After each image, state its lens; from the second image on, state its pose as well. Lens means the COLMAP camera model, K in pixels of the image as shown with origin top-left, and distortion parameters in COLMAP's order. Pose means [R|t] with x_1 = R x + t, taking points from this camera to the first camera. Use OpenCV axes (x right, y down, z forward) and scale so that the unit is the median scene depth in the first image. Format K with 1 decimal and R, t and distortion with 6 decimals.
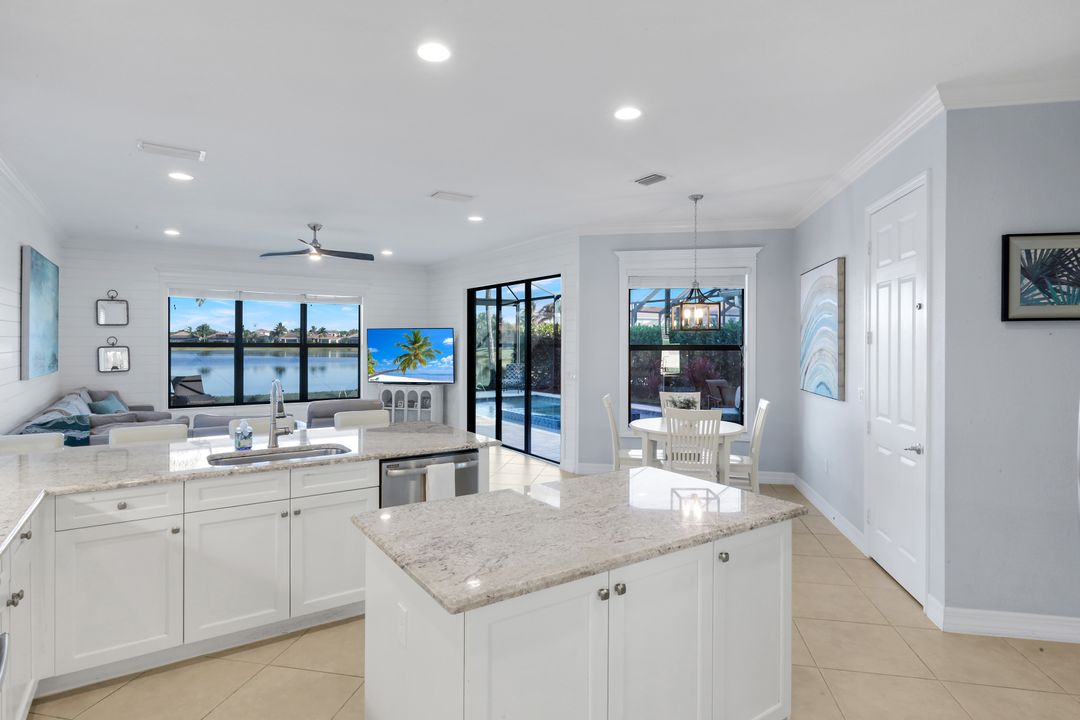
lens RADIAL K [[558.3, 0, 540.2], [0, 558.3, 345.7], [0, 0, 1]] dist [-0.000583, -0.000350]
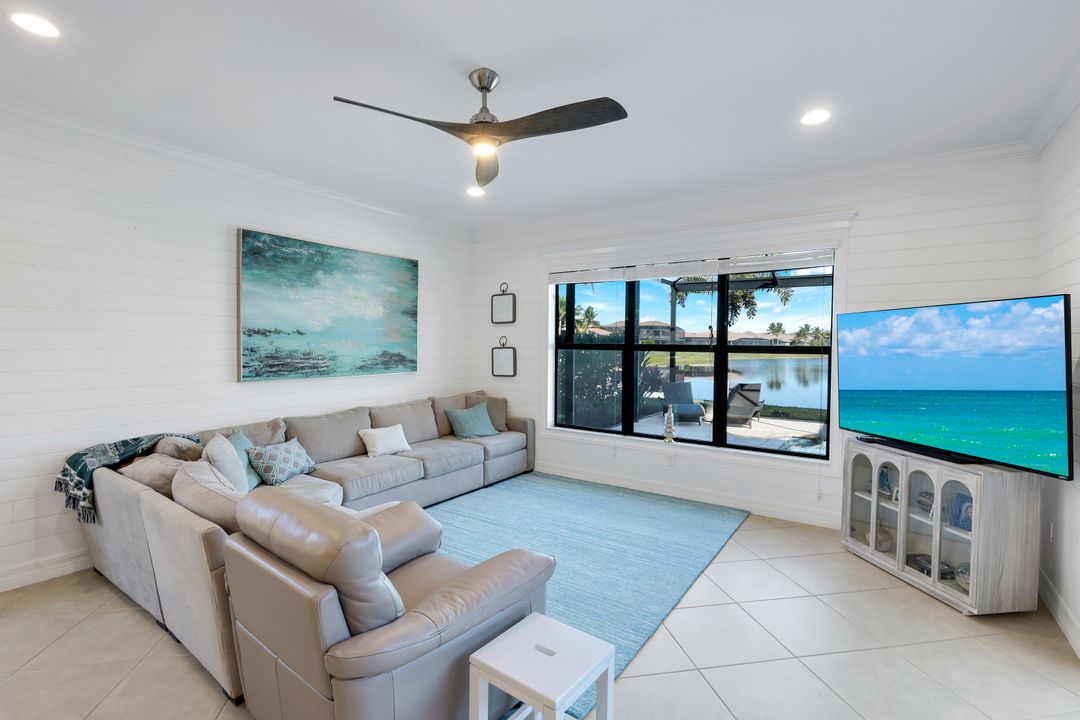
lens RADIAL K [[504.9, 0, 540.4], [0, 504.9, 353.5], [0, 0, 1]] dist [0.000037, 0.000315]
pose [[0.358083, 0.013634, -0.933590, -0.005946], [-0.008730, 0.999899, 0.011254, 0.001380], [0.933649, 0.004120, 0.358166, 0.767715]]
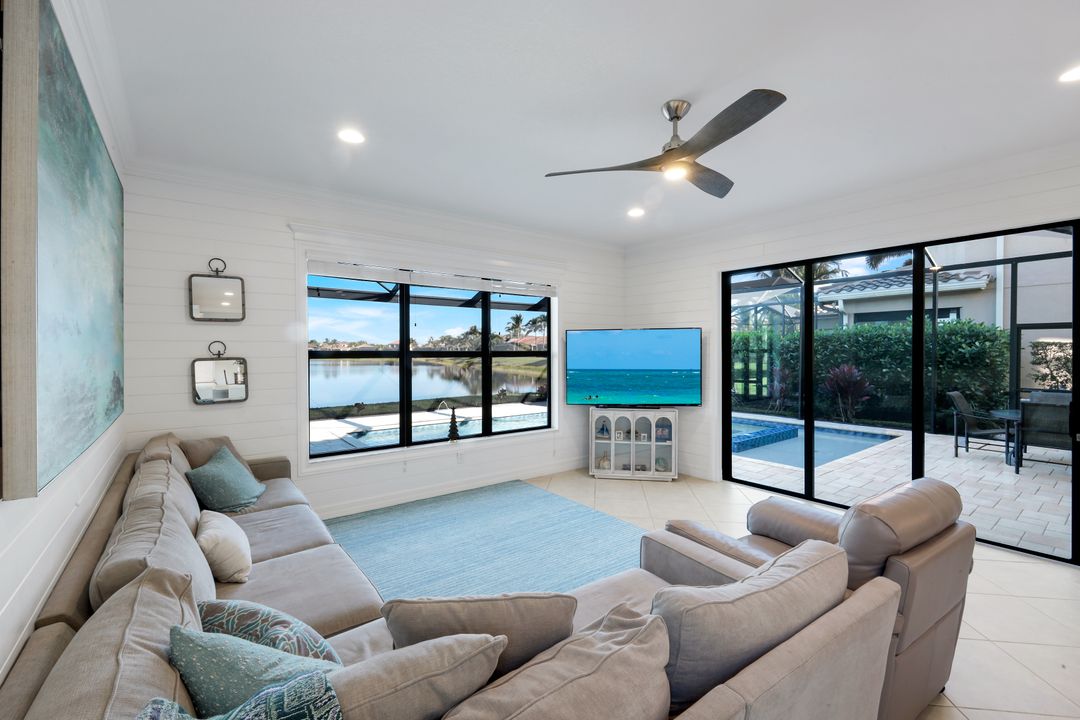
lens RADIAL K [[454.7, 0, 538.0], [0, 454.7, 353.0], [0, 0, 1]] dist [0.001665, 0.000189]
pose [[0.998526, -0.008878, 0.053538, -0.466553], [0.008909, 0.999960, -0.000339, -0.000839], [-0.053533, 0.000815, 0.998566, 0.521251]]
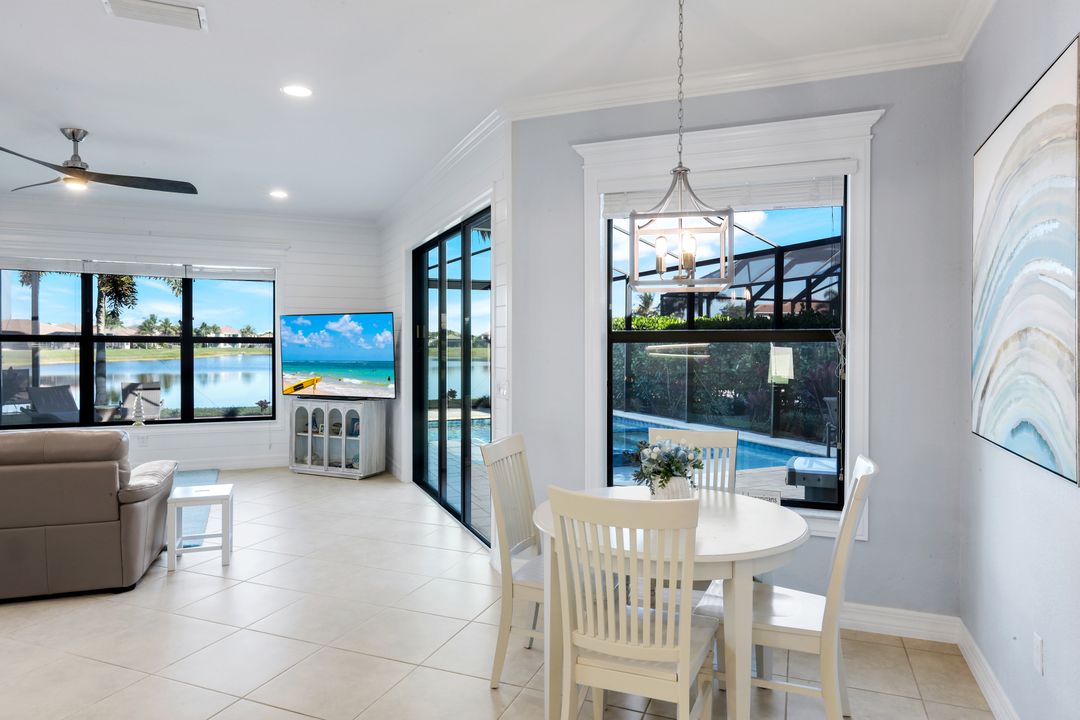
lens RADIAL K [[657.5, 0, 543.6], [0, 657.5, 350.0], [0, 0, 1]] dist [-0.000598, -0.000139]
pose [[0.982697, 0.000823, -0.185217, 0.183130], [-0.000576, 0.999999, 0.001386, 0.012703], [0.185218, -0.001255, 0.982697, 0.347394]]
